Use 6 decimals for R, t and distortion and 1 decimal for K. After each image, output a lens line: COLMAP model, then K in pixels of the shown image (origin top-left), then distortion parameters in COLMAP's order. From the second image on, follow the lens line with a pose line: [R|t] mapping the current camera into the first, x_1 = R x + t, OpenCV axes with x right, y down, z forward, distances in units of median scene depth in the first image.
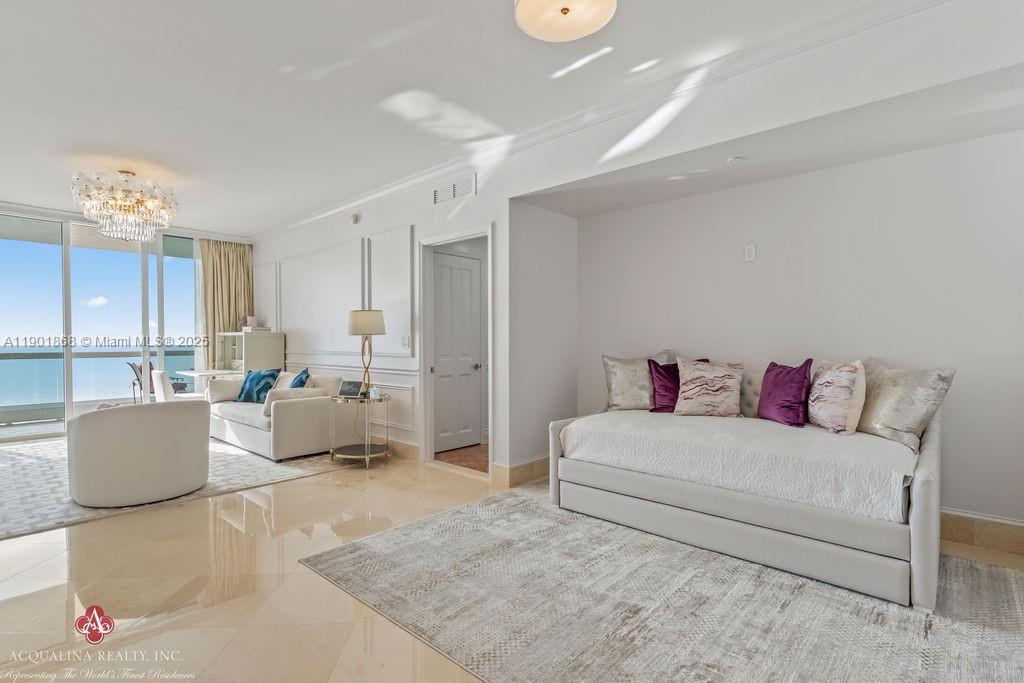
lens RADIAL K [[488.8, 0, 514.4], [0, 488.8, 349.9], [0, 0, 1]] dist [0.014075, -0.000741]
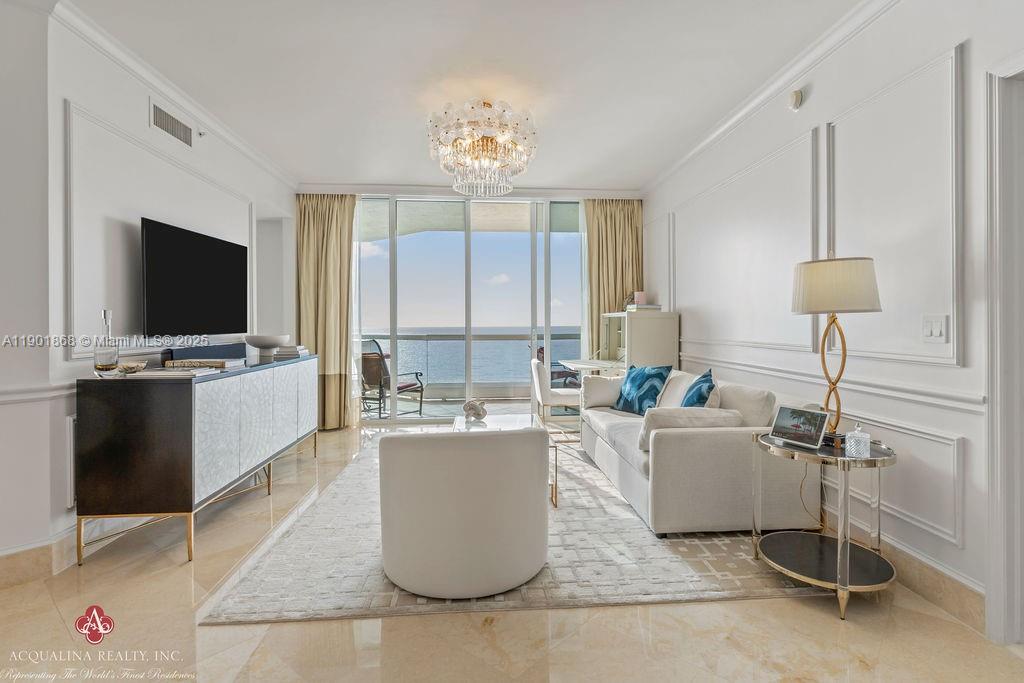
lens RADIAL K [[513.5, 0, 524.3], [0, 513.5, 319.5], [0, 0, 1]] dist [0.001949, 0.000320]
pose [[0.731864, -0.005219, -0.681431, -0.175536], [-0.010113, 0.999777, -0.018519, -0.011549], [0.681376, 0.020445, 0.731648, 0.418638]]
